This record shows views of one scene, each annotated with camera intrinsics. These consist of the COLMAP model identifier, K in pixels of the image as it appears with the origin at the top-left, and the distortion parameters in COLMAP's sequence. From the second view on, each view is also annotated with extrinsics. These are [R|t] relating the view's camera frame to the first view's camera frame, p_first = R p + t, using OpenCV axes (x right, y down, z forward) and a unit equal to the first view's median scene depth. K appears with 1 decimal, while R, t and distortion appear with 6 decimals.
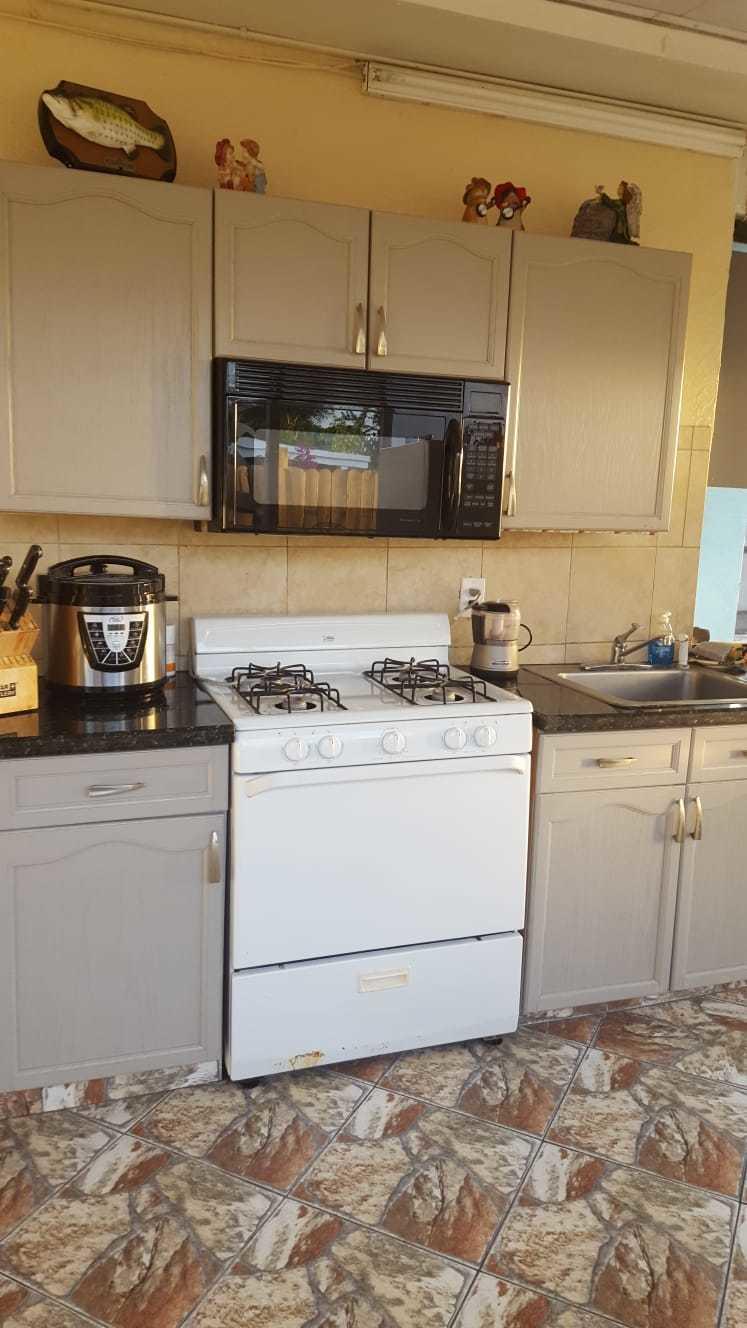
lens RADIAL K [[958.0, 0, 369.8], [0, 958.0, 661.7], [0, 0, 1]] dist [0.002512, -0.010100]
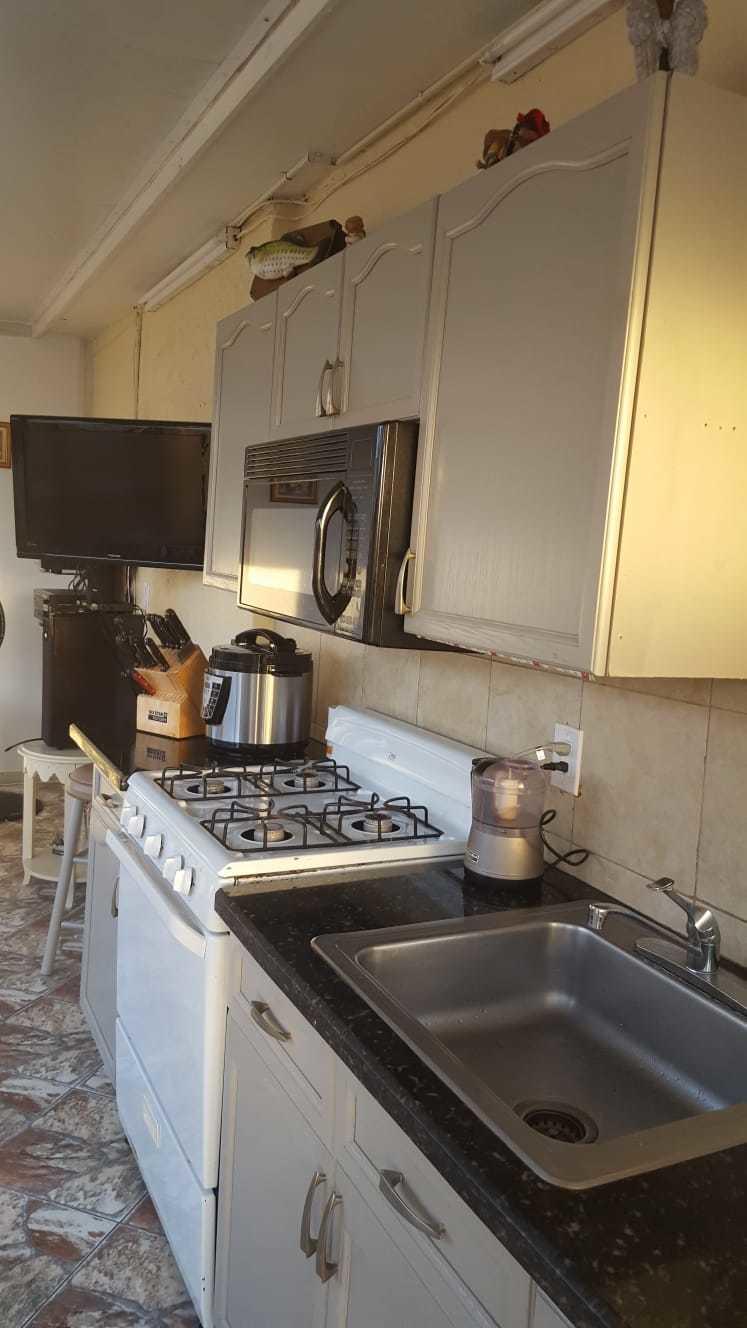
lens RADIAL K [[958.0, 0, 369.6], [0, 958.0, 666.1], [0, 0, 1]] dist [0.002512, -0.010100]
pose [[0.163386, 0.088341, -0.982599, 0.891091], [-0.241532, 0.969255, 0.046979, -0.157799], [0.956539, 0.229654, 0.179700, 0.967457]]
